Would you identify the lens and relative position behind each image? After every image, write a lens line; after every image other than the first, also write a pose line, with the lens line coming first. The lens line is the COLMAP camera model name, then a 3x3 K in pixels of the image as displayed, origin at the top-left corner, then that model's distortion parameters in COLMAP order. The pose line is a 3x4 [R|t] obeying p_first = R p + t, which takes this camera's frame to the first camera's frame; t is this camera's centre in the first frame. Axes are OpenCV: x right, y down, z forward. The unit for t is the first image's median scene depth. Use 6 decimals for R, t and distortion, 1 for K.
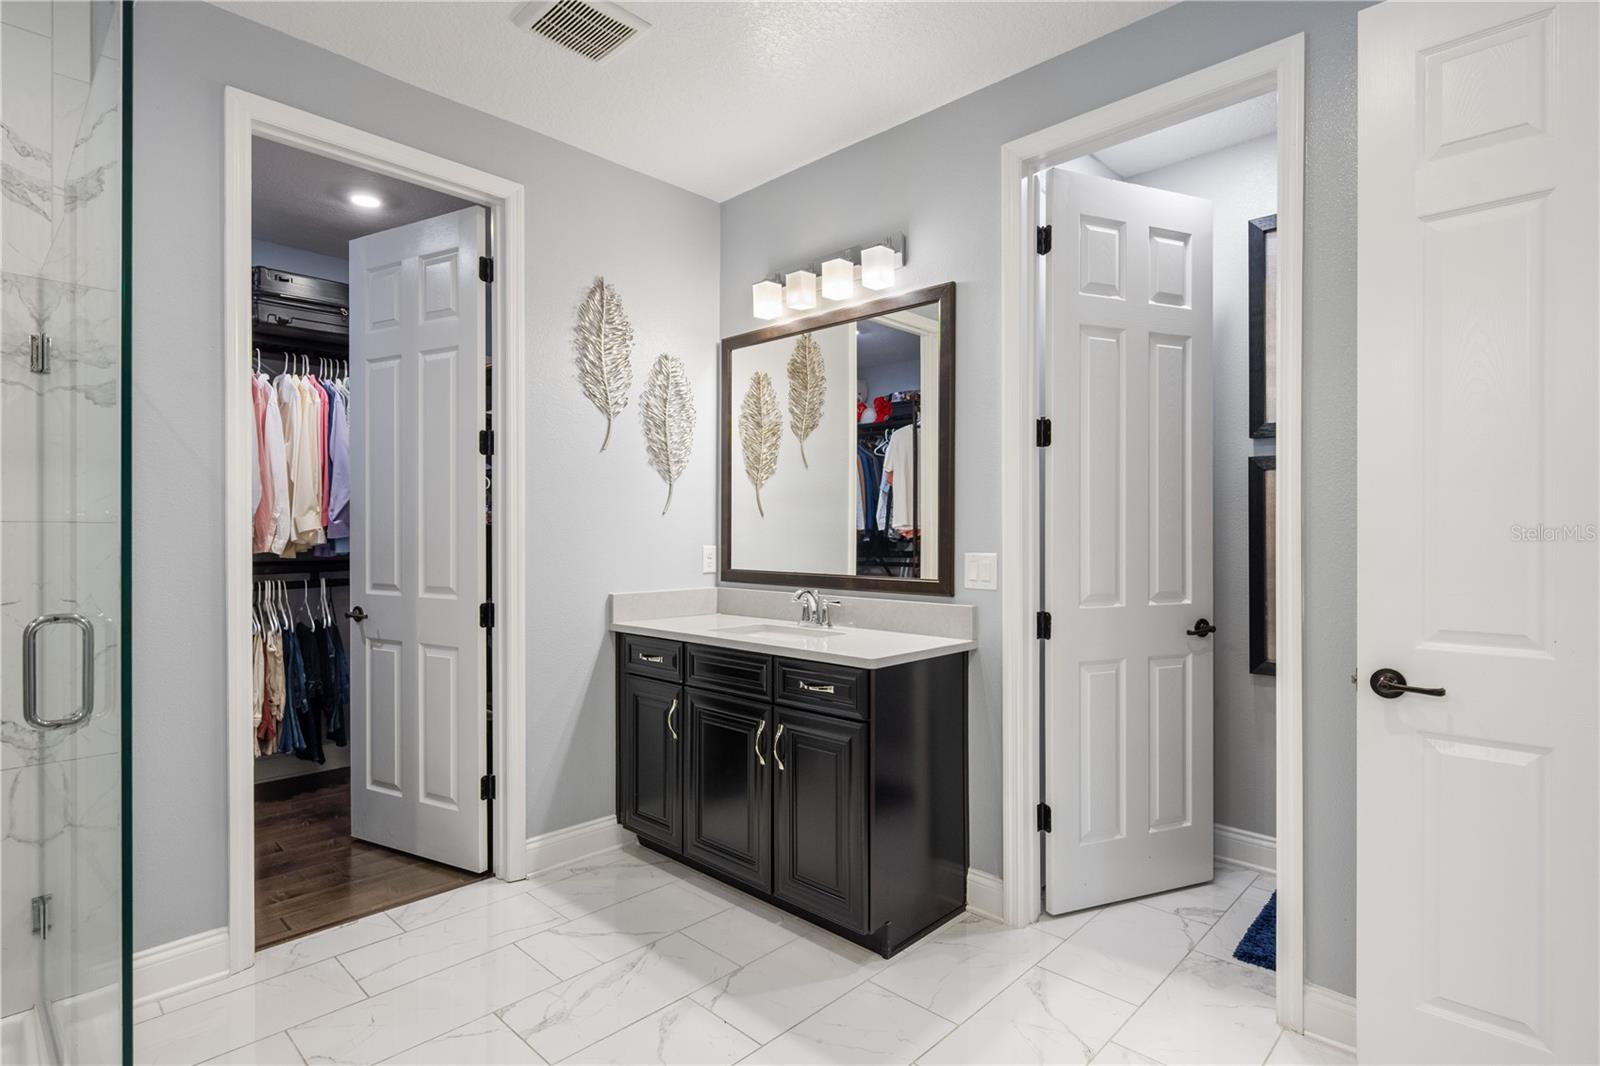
lens RADIAL K [[811.1, 0, 800.0], [0, 811.1, 533.0], [0, 0, 1]] dist [0.017378, -0.000244]
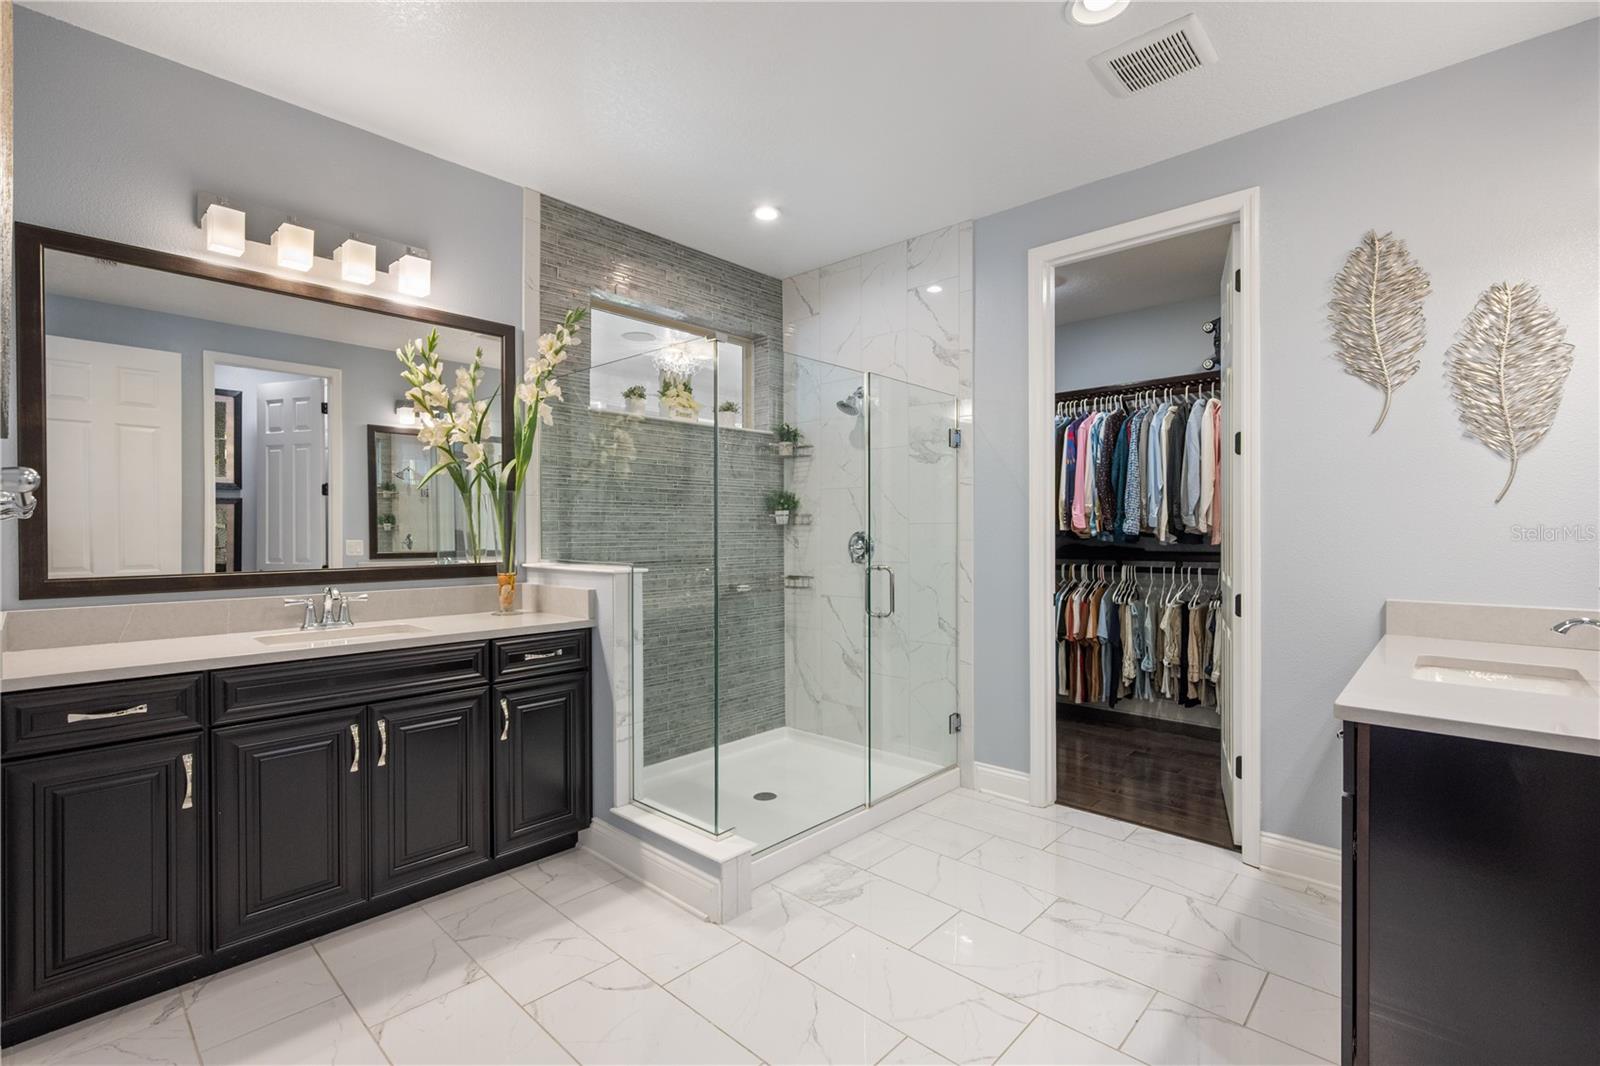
lens RADIAL K [[714.5, 0, 800.1], [0, 714.5, 541.1], [0, 0, 1]] dist [-0.001514, -0.000222]
pose [[0.016561, 0.006826, -0.999840, 0.513239], [-0.000011, 0.999977, 0.006826, 0.008586], [0.999863, -0.000102, 0.016561, 0.390364]]
